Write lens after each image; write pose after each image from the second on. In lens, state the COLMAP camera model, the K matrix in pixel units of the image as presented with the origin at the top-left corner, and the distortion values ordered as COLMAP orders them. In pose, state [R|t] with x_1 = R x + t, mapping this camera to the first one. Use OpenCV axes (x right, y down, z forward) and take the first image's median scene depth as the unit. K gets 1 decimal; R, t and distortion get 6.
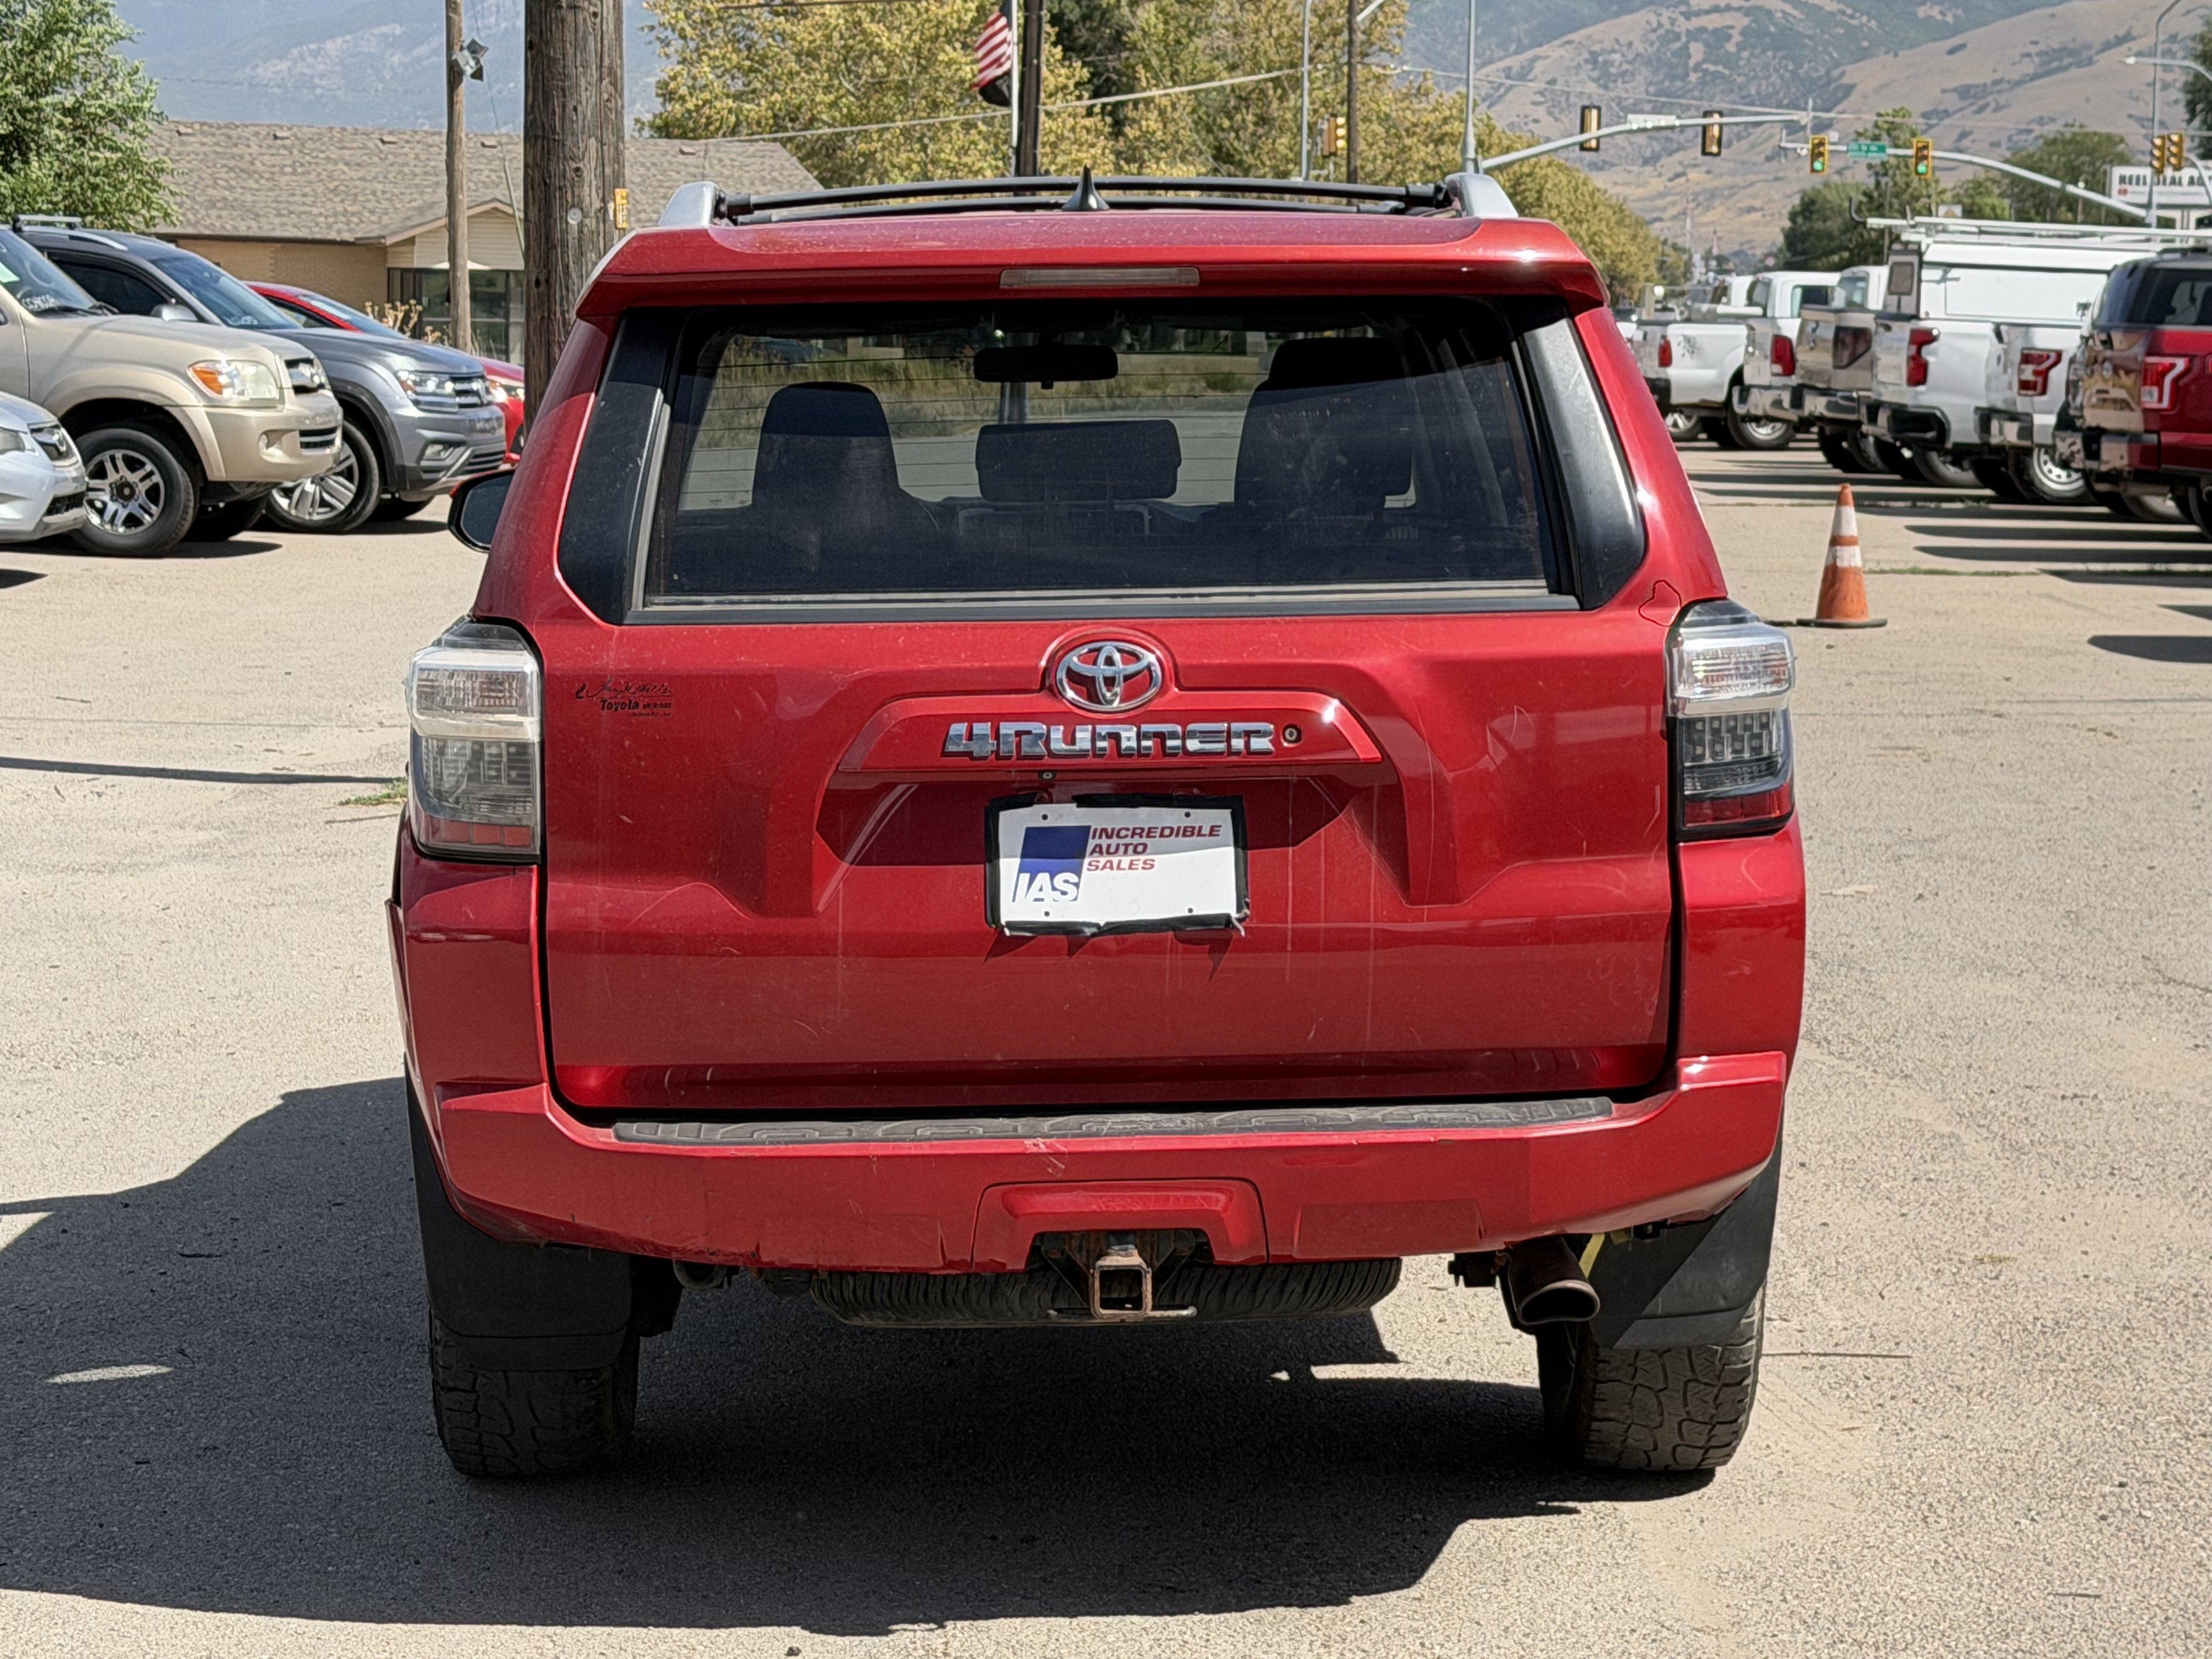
lens RADIAL K [[4849.0, 0, 1120.3], [0, 4849.0, 841.7], [0, 0, 1]] dist [0.189127, 0.000000]
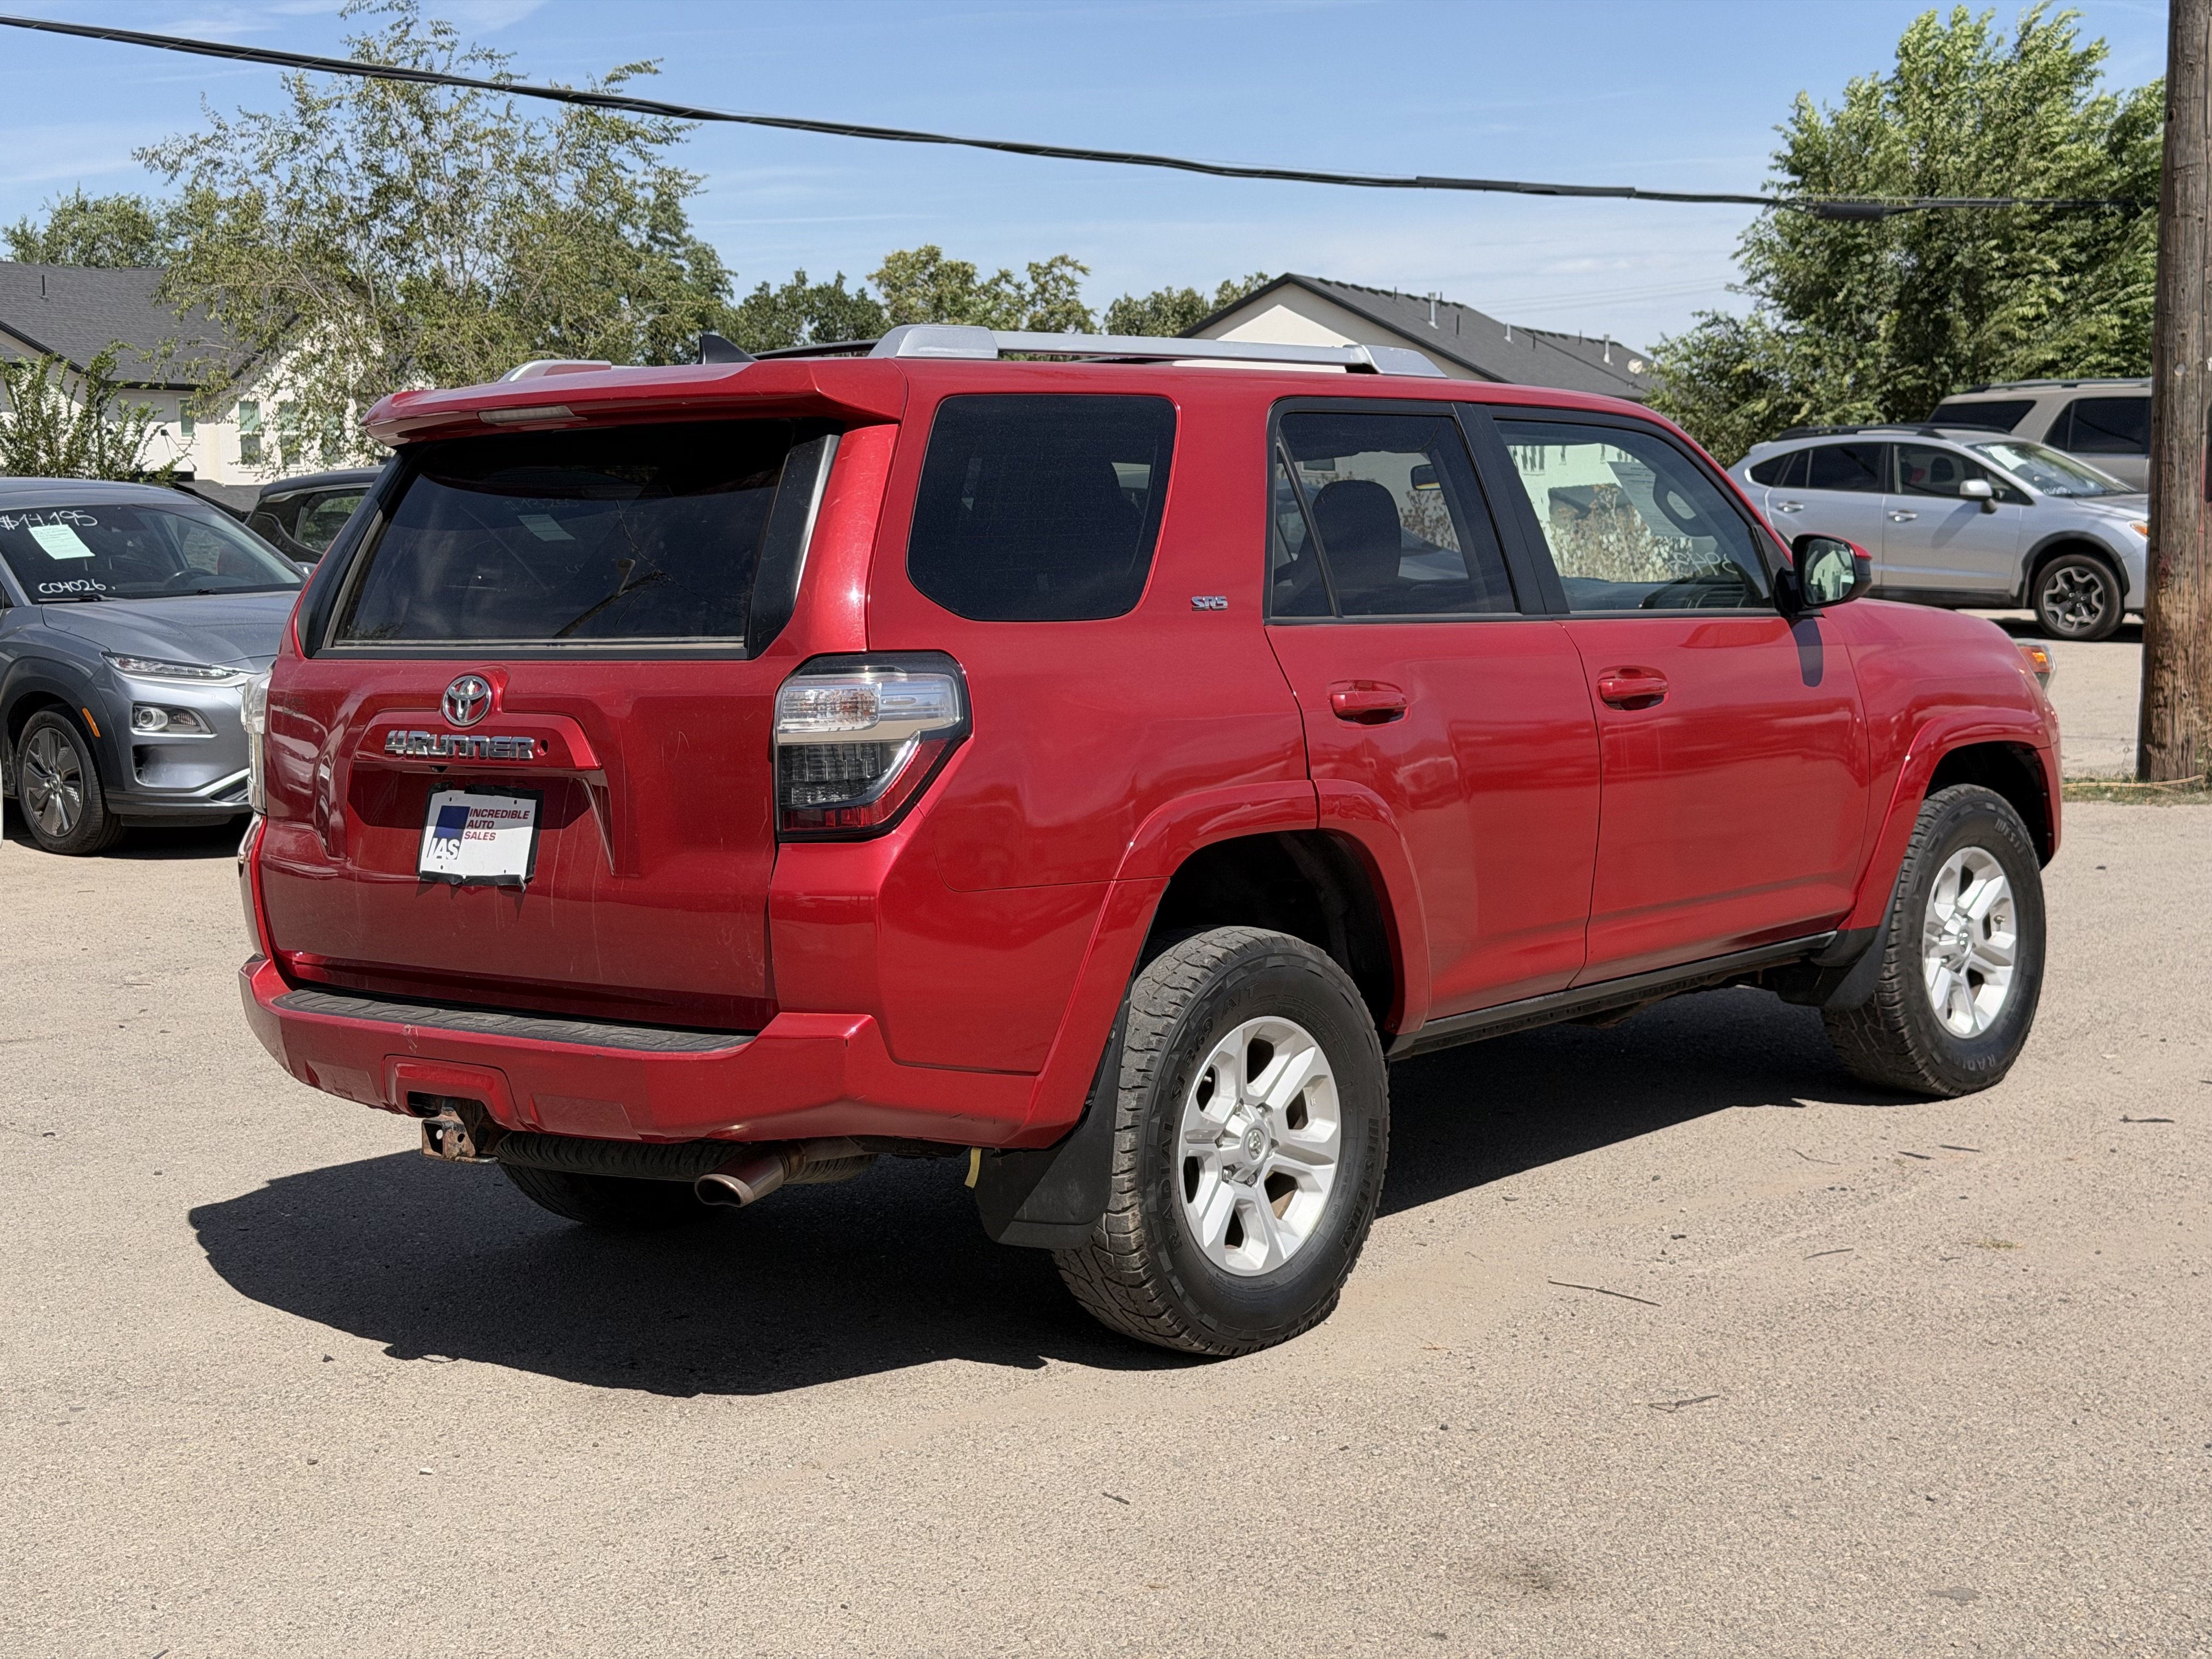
lens RADIAL K [[3074.5, 0, 1131.2], [0, 3074.5, 808.1], [0, 0, 1]] dist [0.088942, 0.000000]
pose [[0.728906, 0.049121, -0.682850, 0.735794], [-0.047678, 0.998643, 0.020945, -0.030414], [0.682952, 0.017290, 0.730259, 0.473944]]
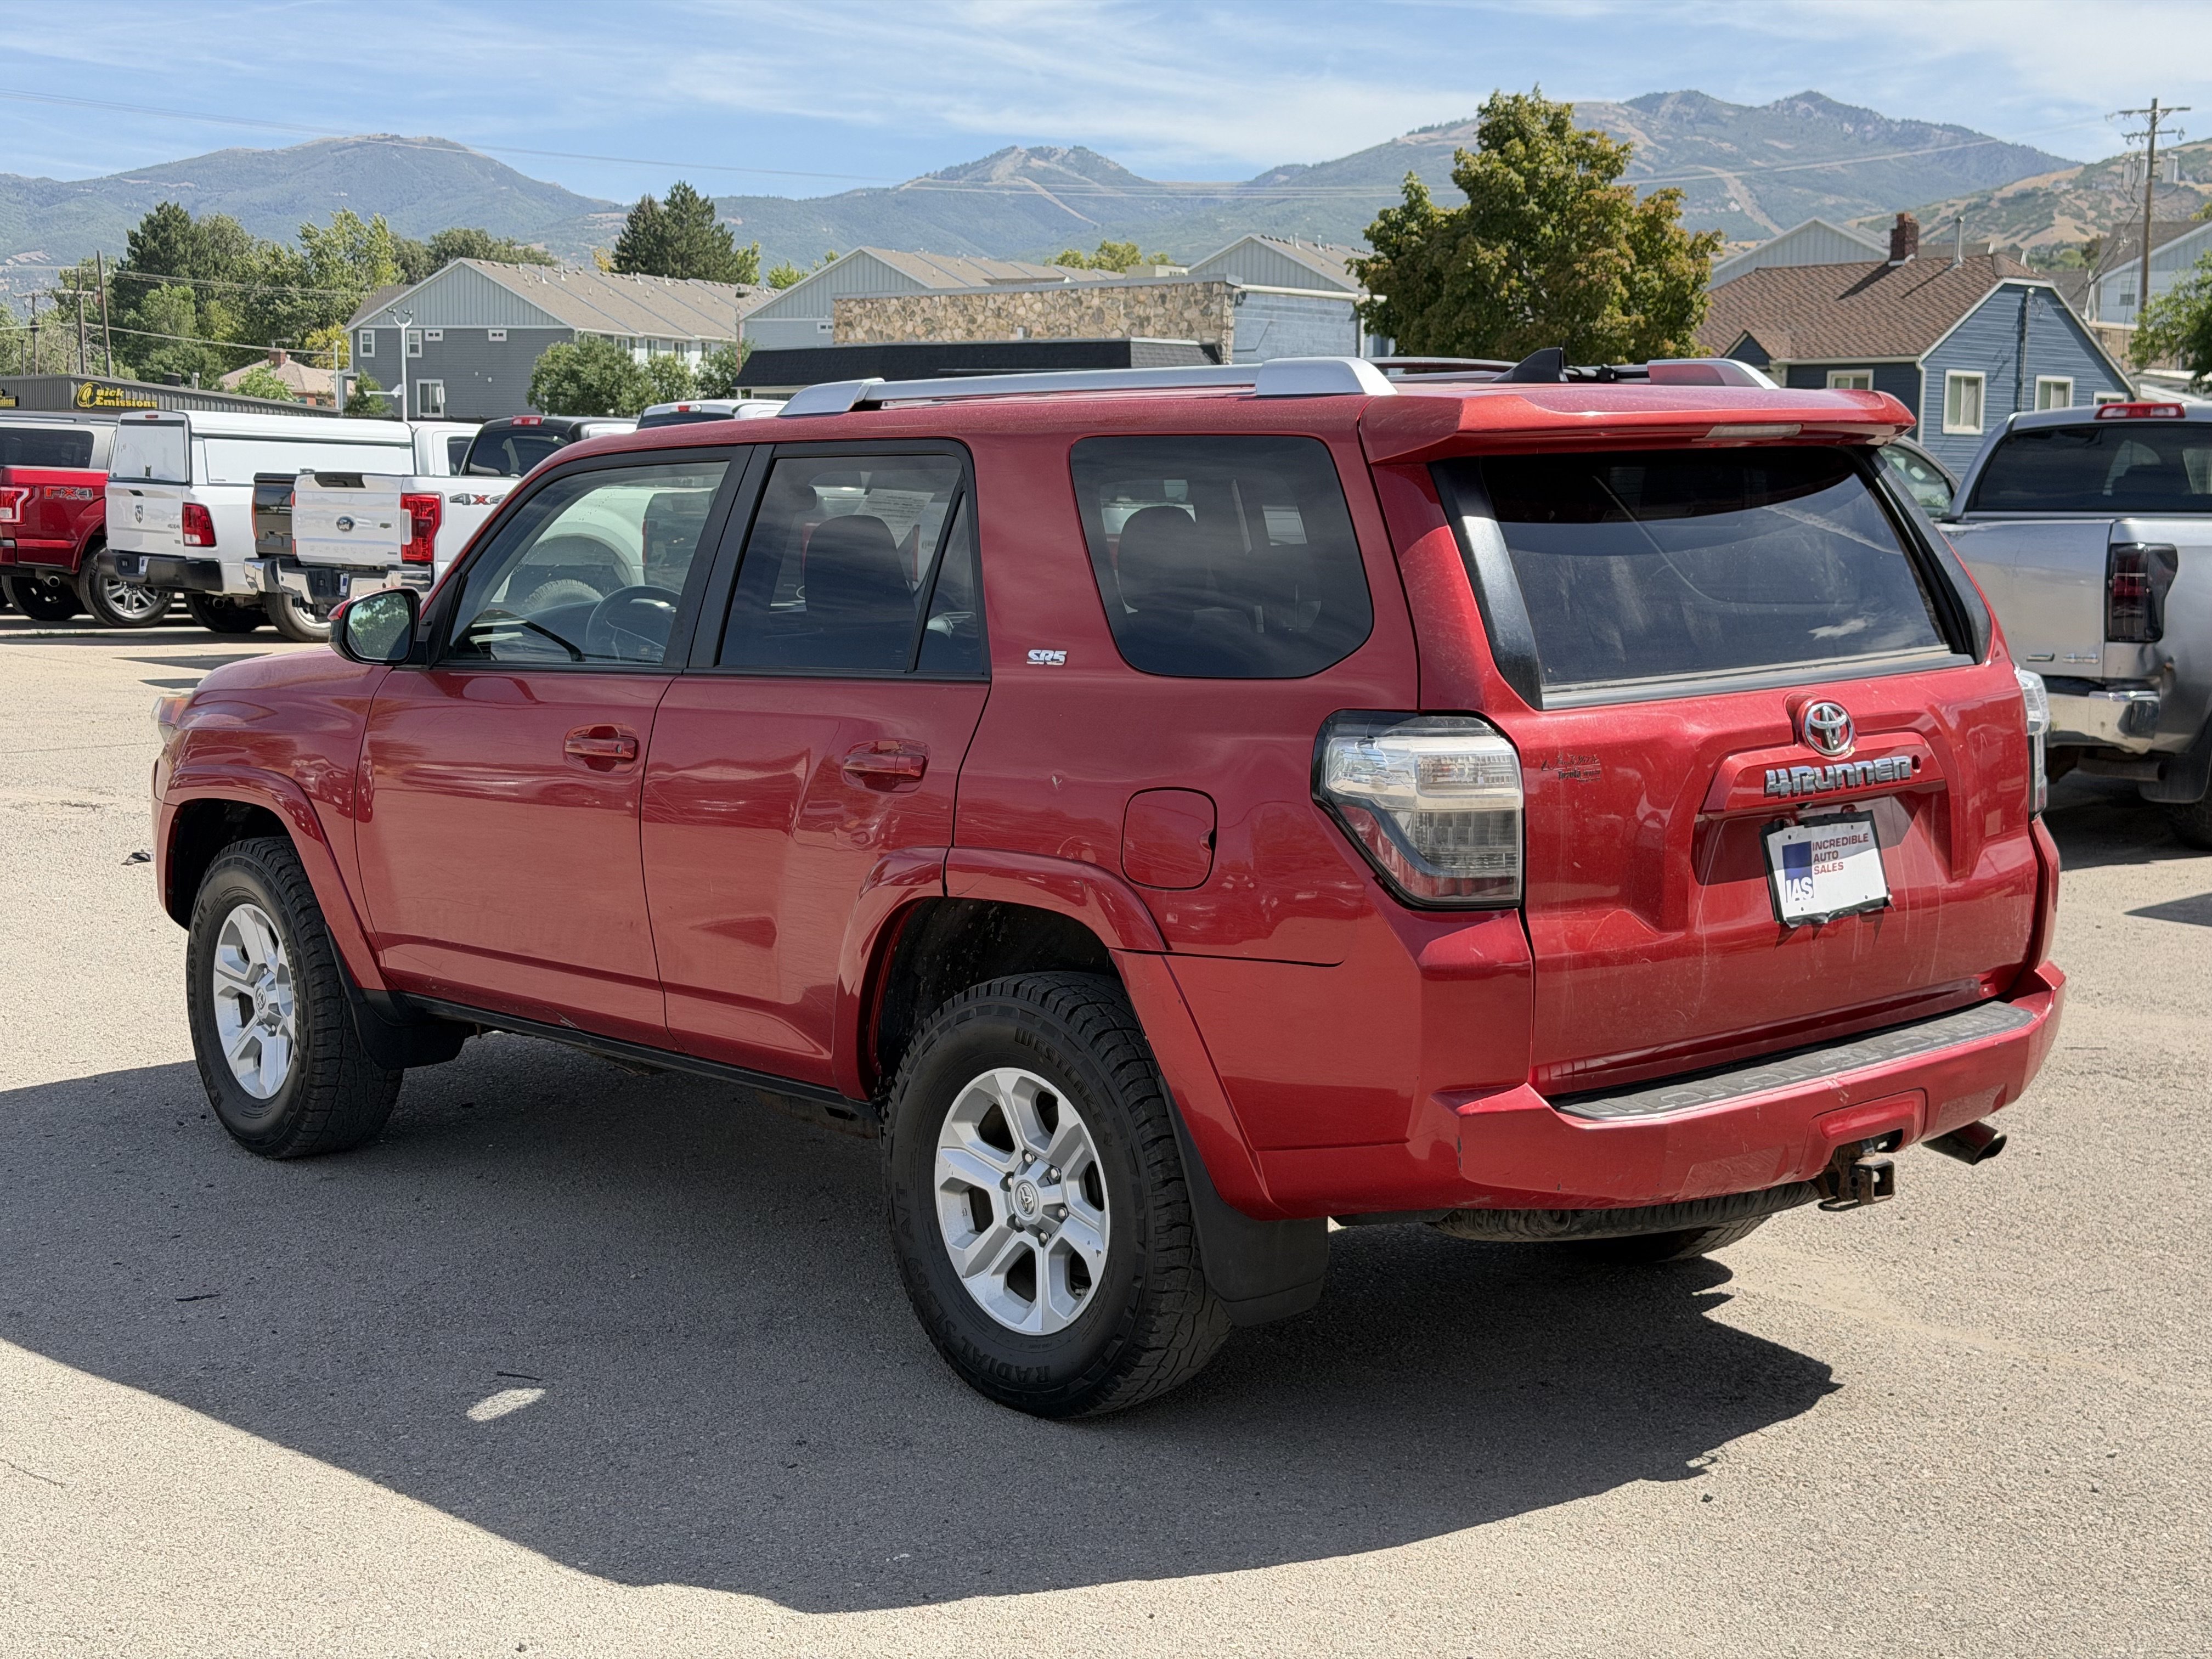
lens RADIAL K [[3074.5, 0, 1105.3], [0, 3074.5, 824.2], [0, 0, 1]] dist [0.088942, 0.000000]
pose [[0.771435, -0.075937, 0.631761, -0.689223], [0.069441, 0.996970, 0.035042, -0.050858], [-0.632508, 0.016837, 0.774371, 0.457575]]
